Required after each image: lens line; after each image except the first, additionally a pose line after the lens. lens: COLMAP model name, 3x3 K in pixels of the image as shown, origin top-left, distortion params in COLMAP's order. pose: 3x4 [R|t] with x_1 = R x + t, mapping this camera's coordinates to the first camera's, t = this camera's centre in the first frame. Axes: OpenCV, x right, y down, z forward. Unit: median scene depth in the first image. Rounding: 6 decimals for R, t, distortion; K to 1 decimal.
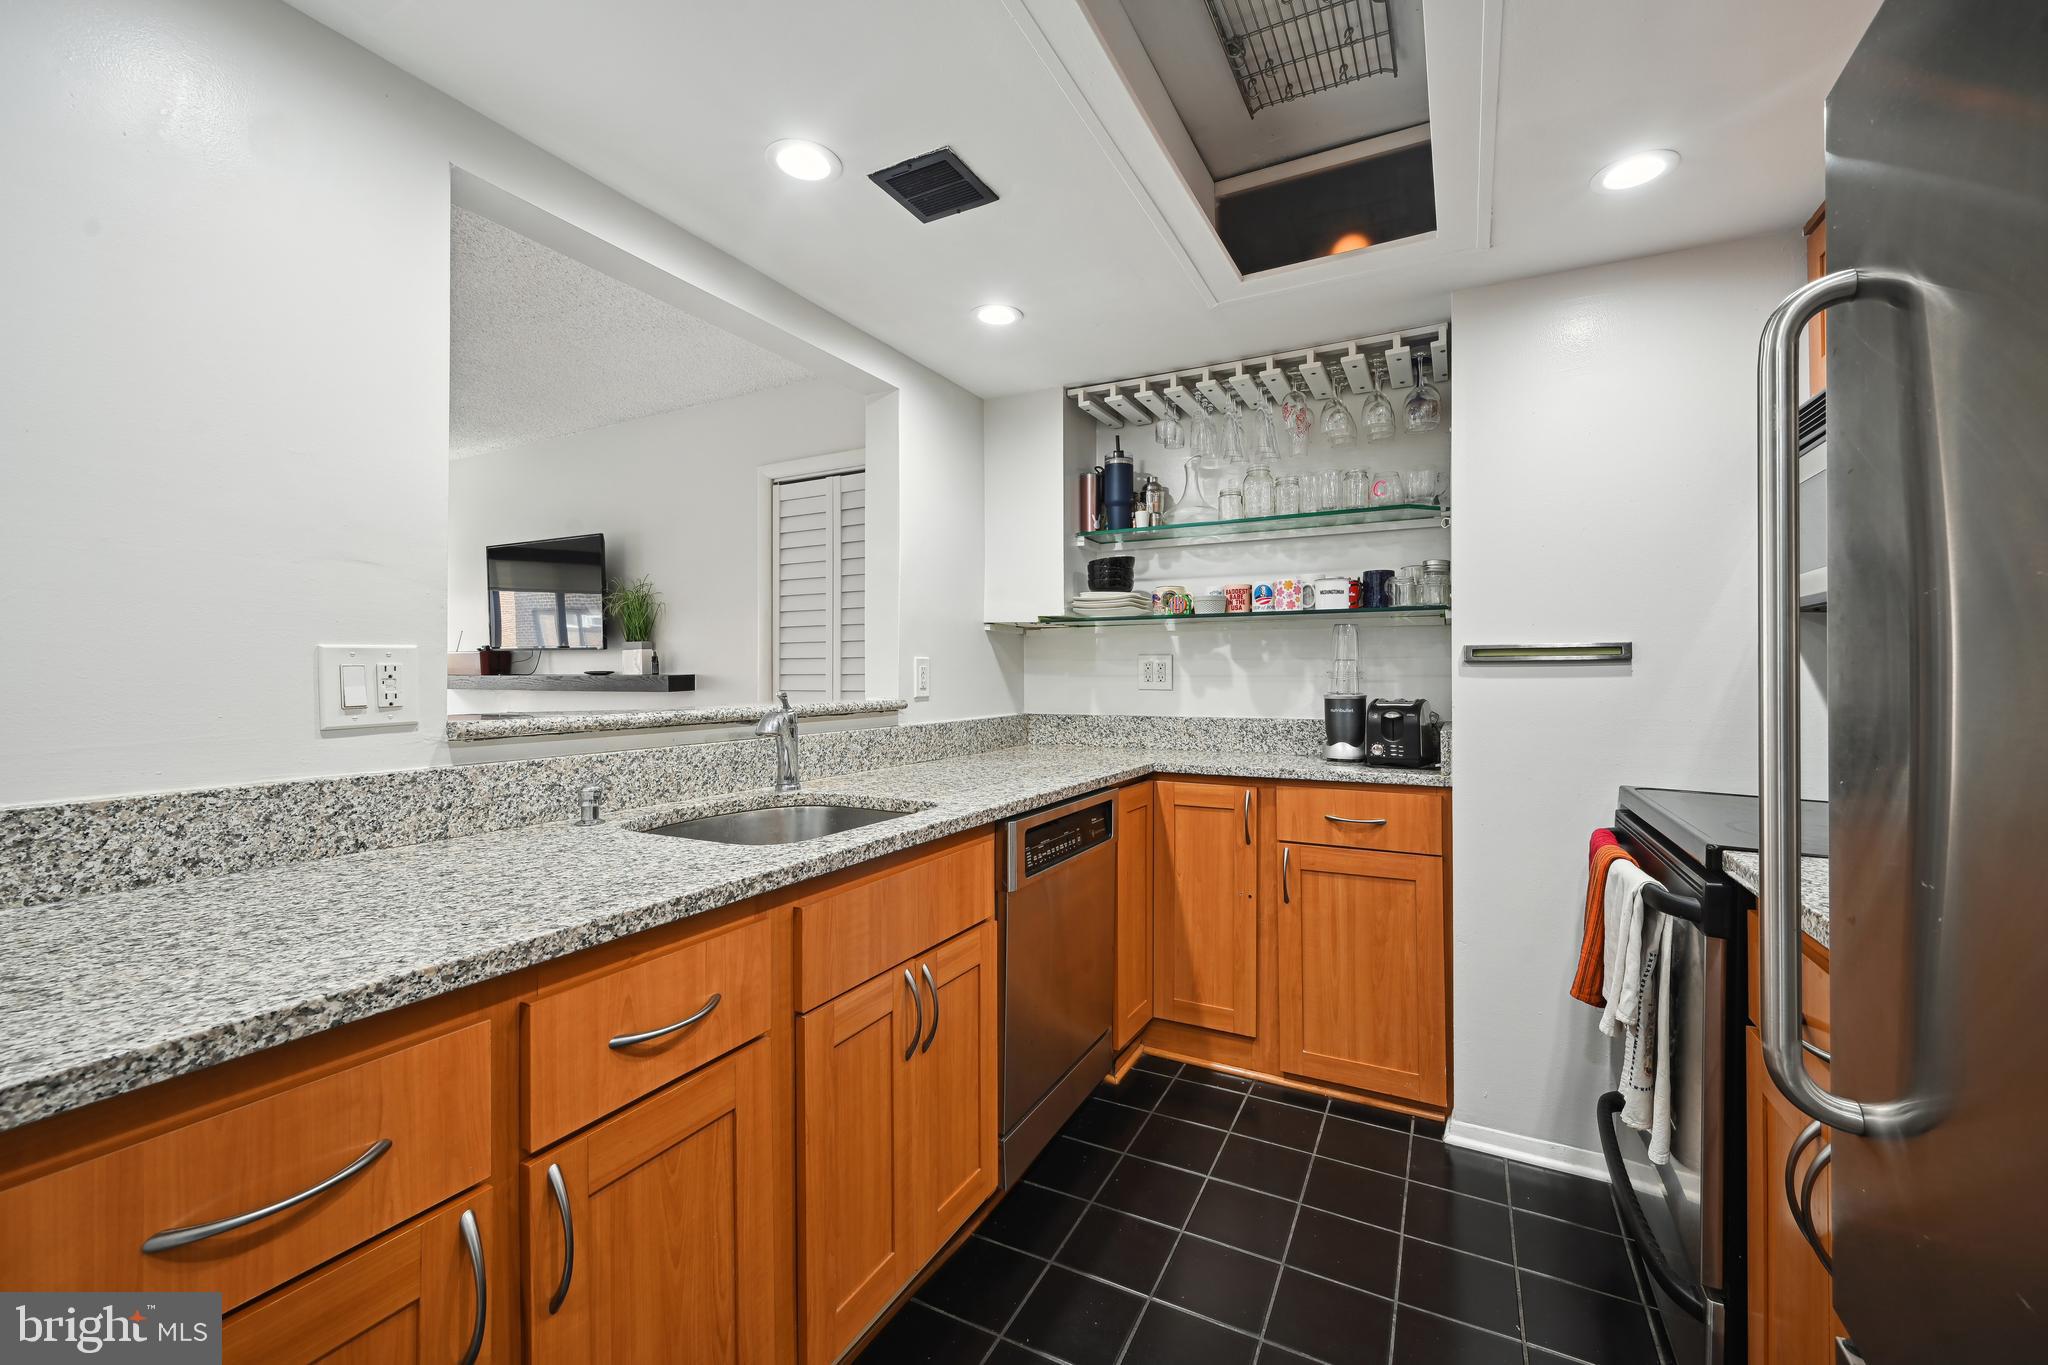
lens RADIAL K [[820.6, 0, 1031.5], [0, 820.6, 671.8], [0, 0, 1]] dist [-0.003580, 0.000841]
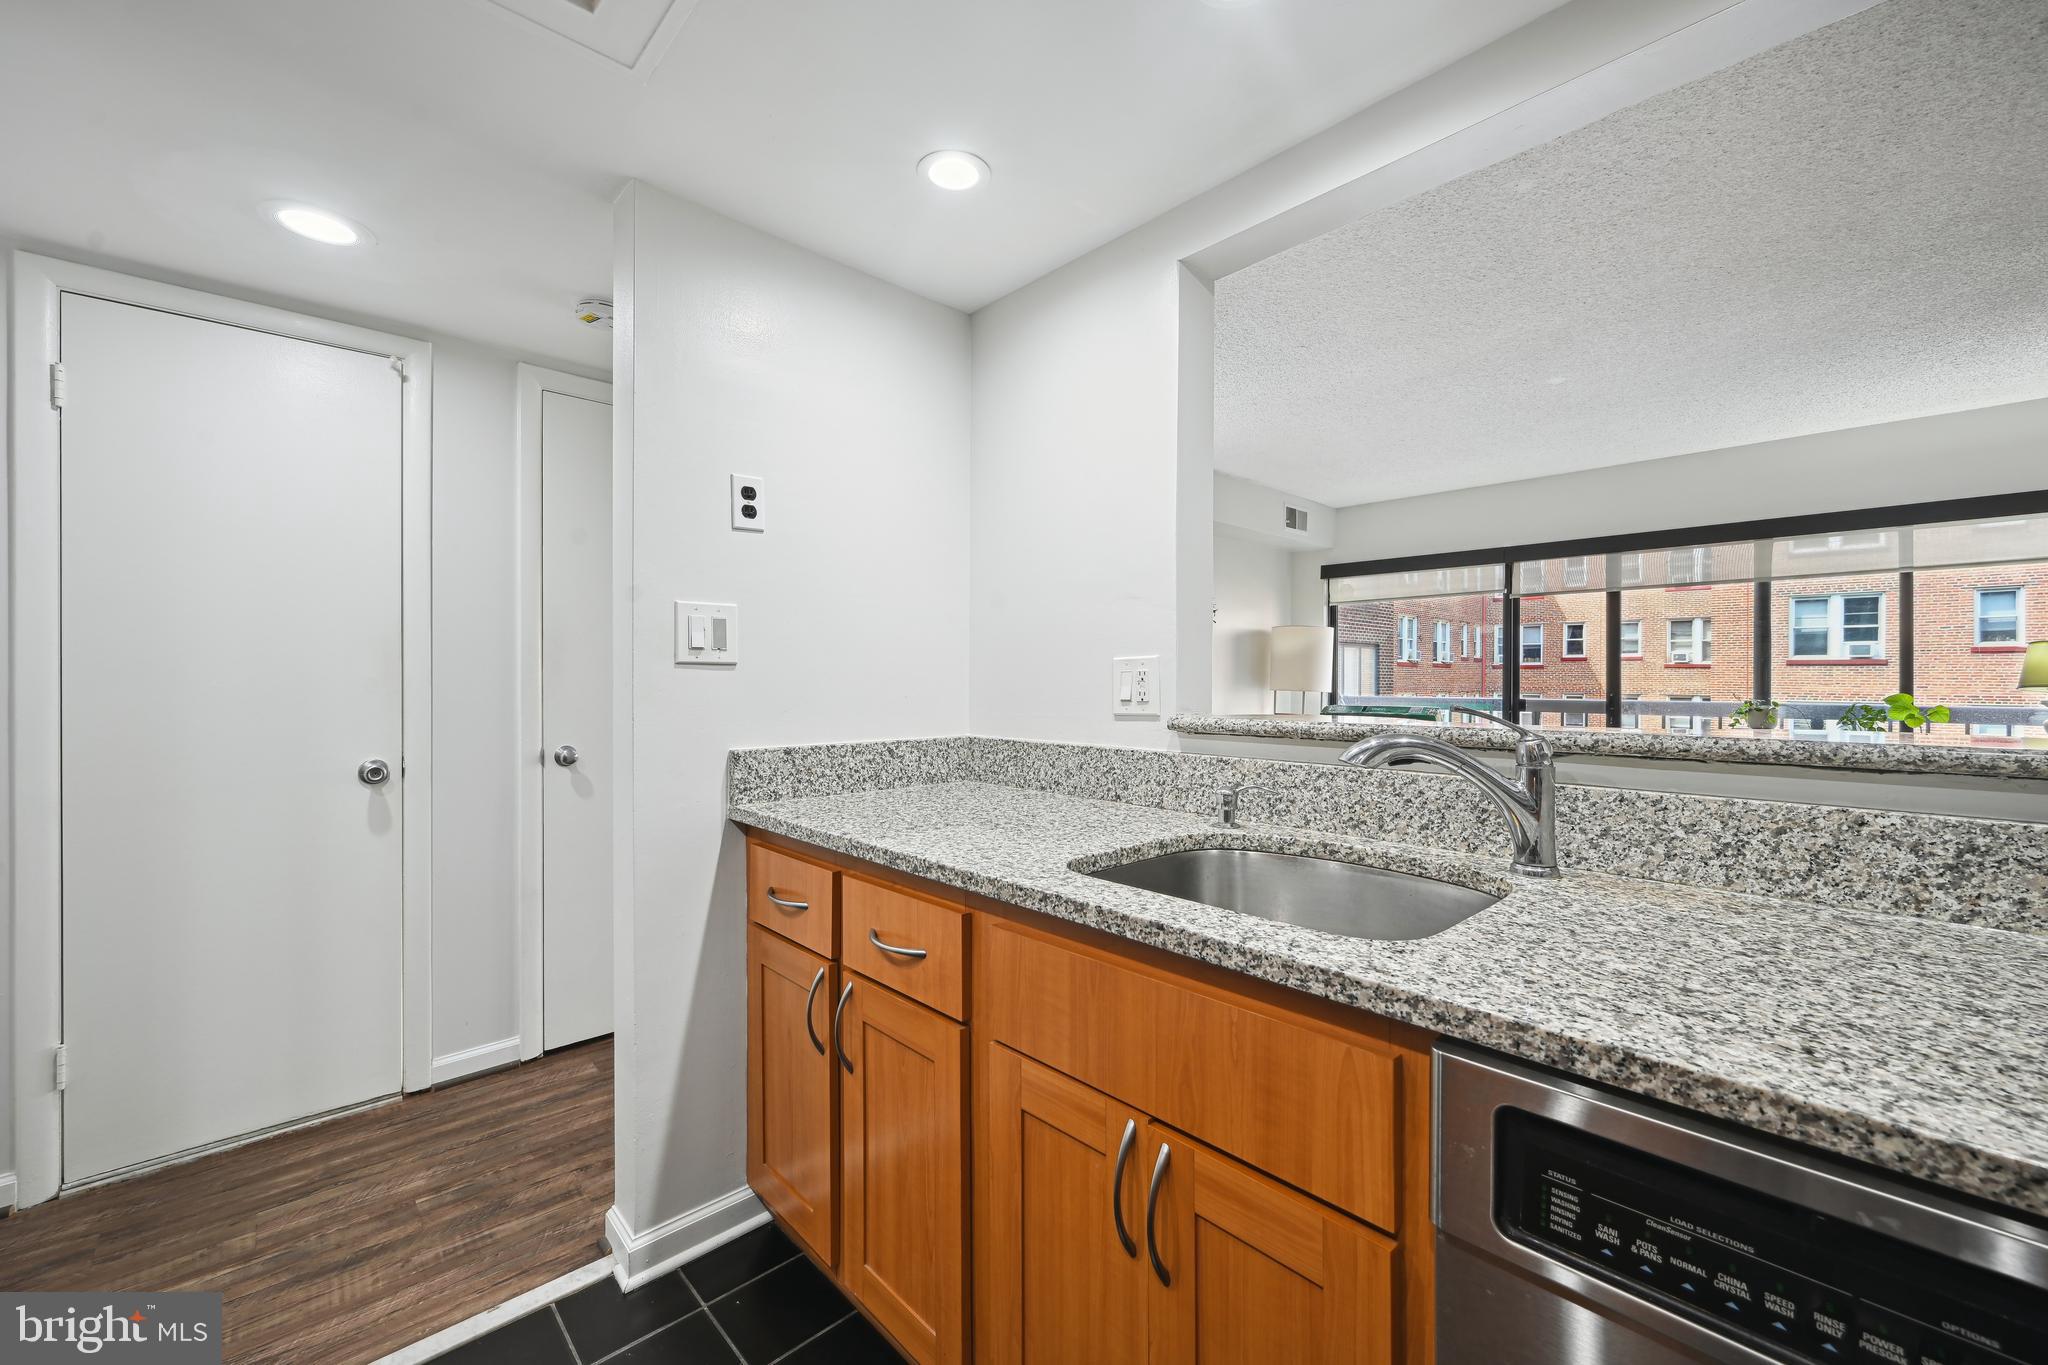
lens RADIAL K [[820.6, 0, 1033.4], [0, 820.6, 685.1], [0, 0, 1]] dist [-0.003580, 0.000841]
pose [[-0.320292, 0.009154, -0.947275, 0.519222], [0.001661, 0.999957, 0.009101, 0.003133], [0.947317, 0.001341, -0.320293, 1.176569]]
